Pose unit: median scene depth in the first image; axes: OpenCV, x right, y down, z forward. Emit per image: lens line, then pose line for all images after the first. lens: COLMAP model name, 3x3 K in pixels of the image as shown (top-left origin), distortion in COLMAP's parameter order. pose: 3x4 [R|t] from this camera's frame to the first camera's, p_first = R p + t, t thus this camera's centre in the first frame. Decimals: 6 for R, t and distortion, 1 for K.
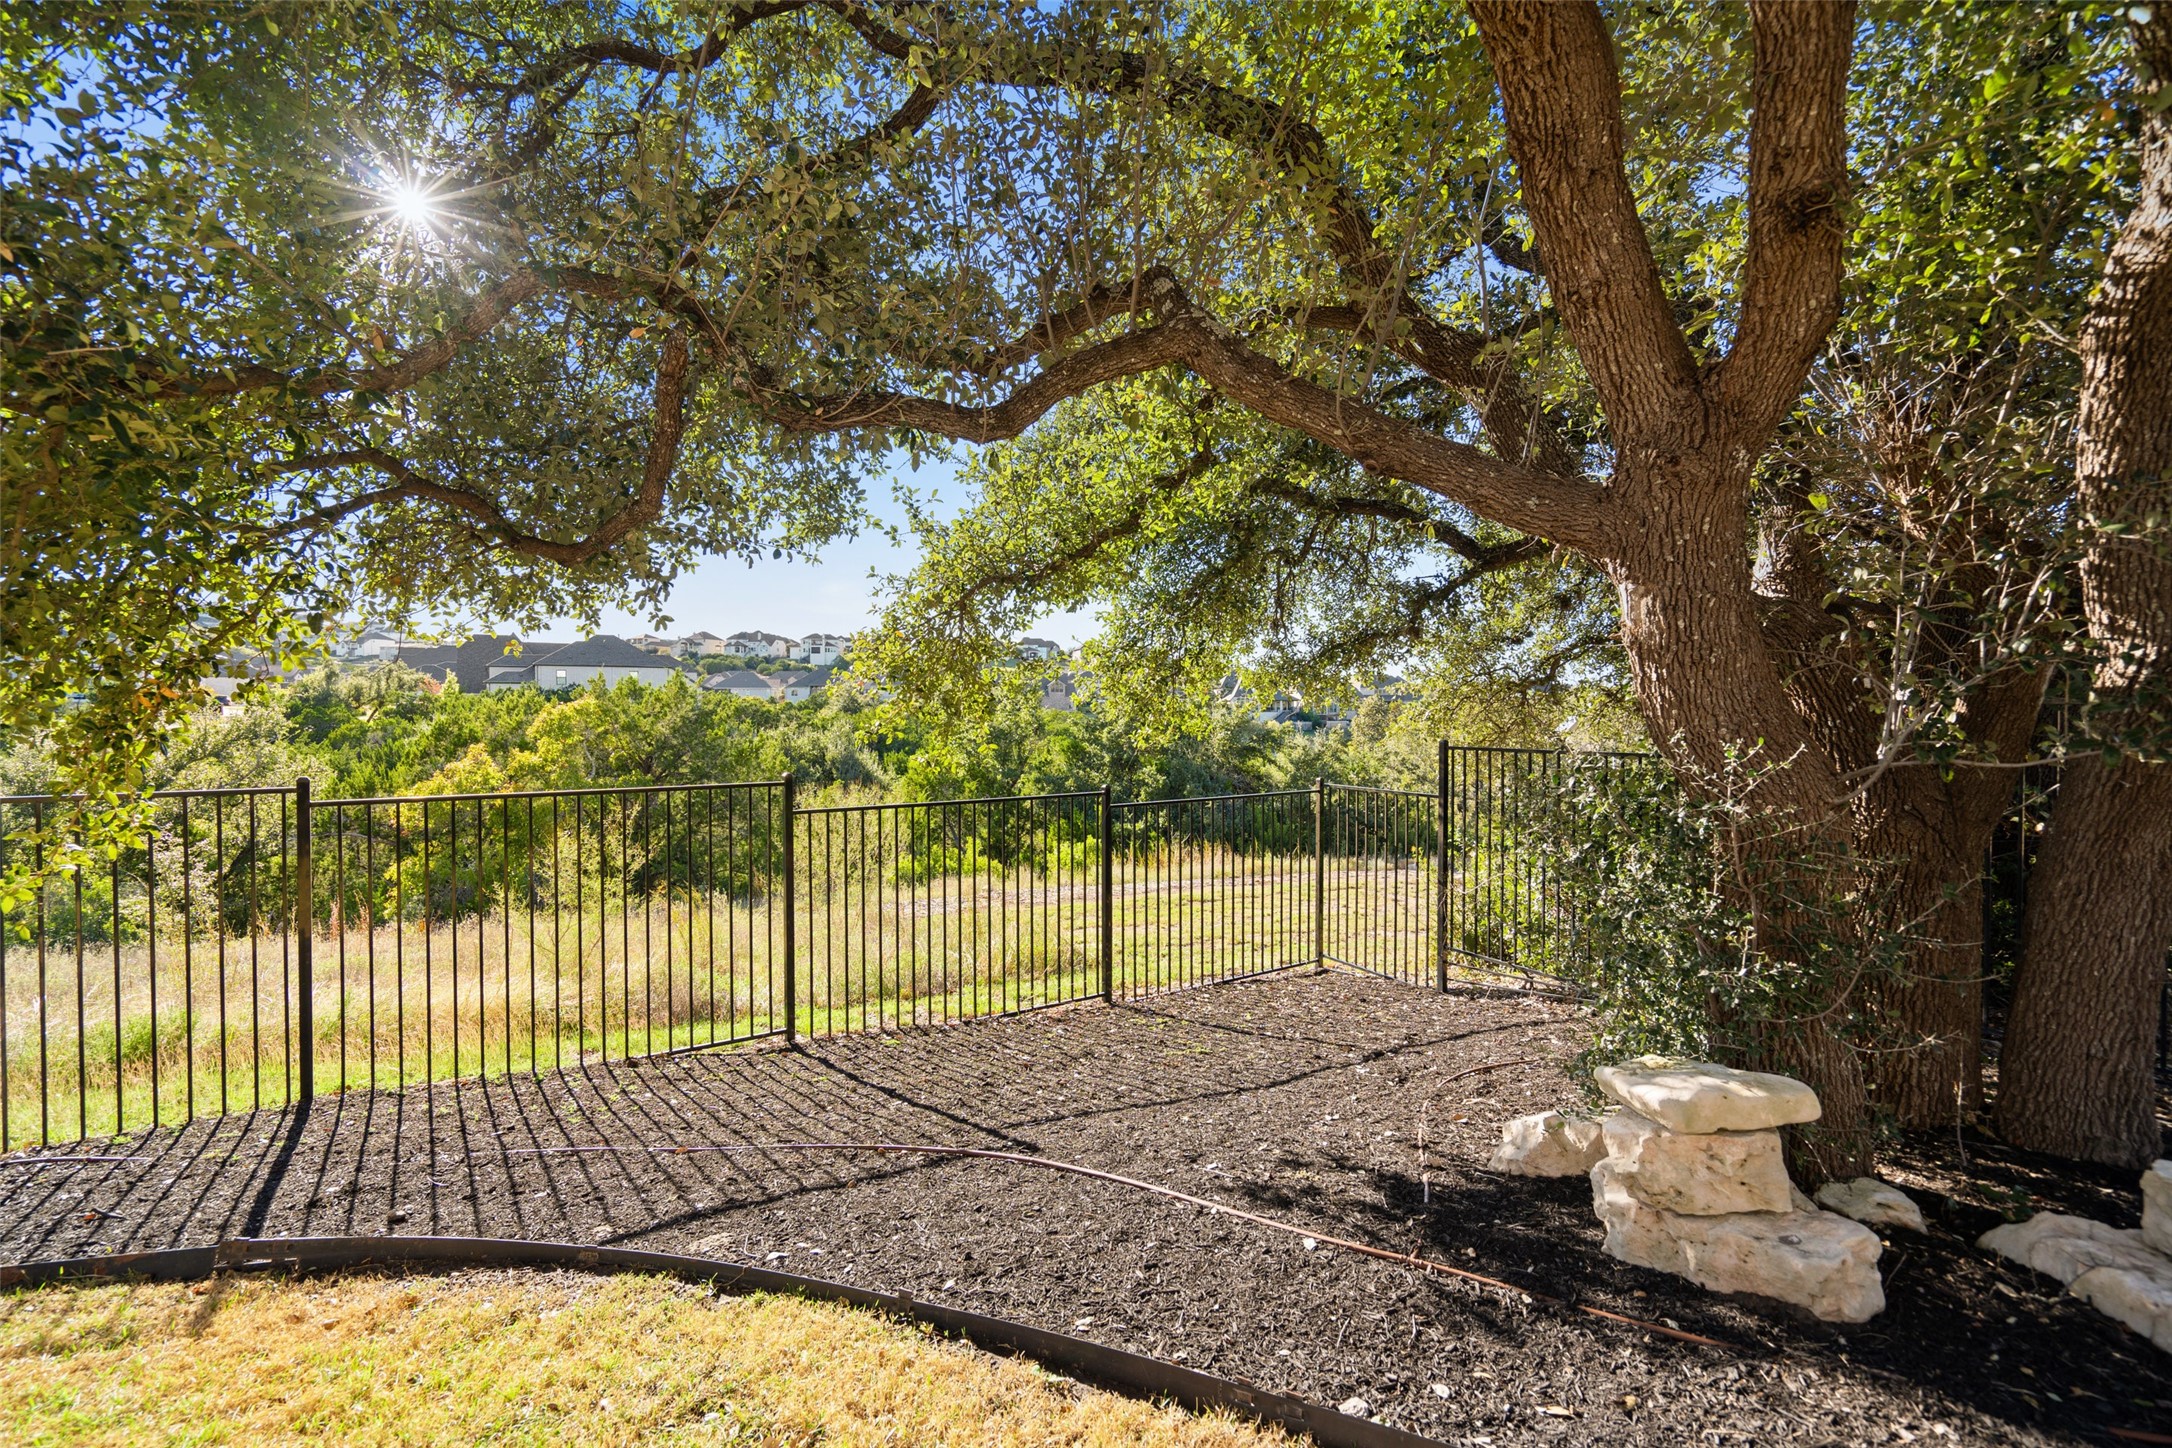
lens RADIAL K [[1004.8, 0, 1079.3], [0, 1004.8, 728.7], [0, 0, 1]] dist [-0.001995, 0.001481]
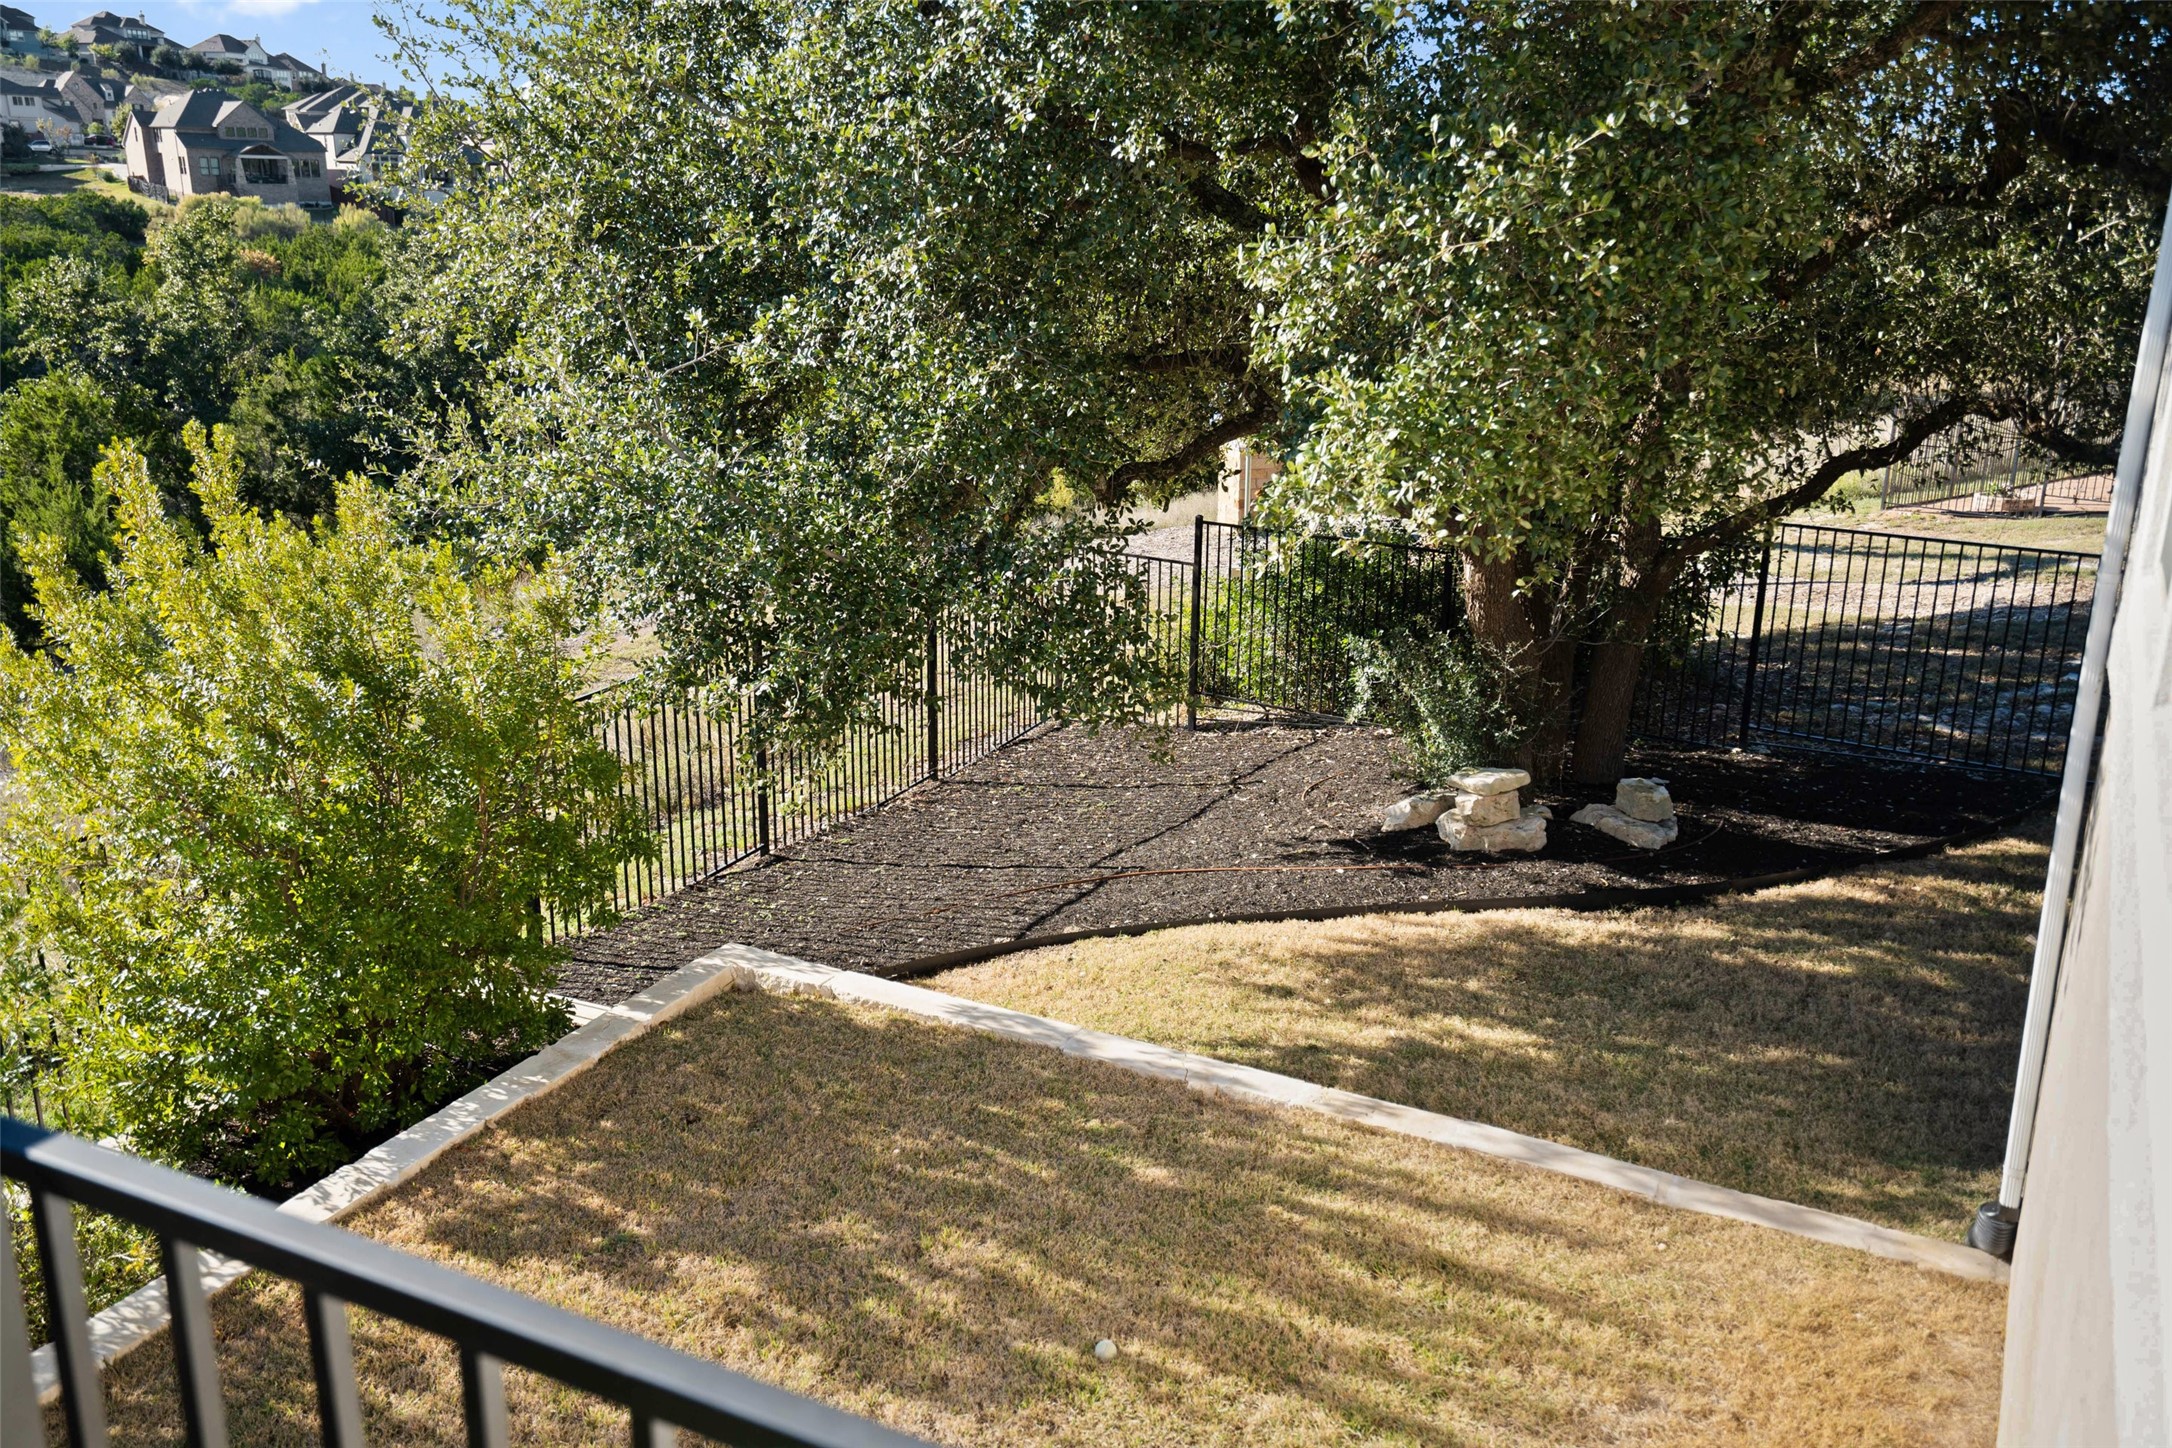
lens RADIAL K [[1860.2, 0, 1085.8], [0, 1860.2, 728.6], [0, 0, 1]] dist [0.036831, -0.005820]
pose [[0.867394, -0.135090, 0.478935, -2.127905], [0.001865, 0.963322, 0.268340, -0.871050], [-0.497619, -0.231863, 0.835832, -2.030724]]
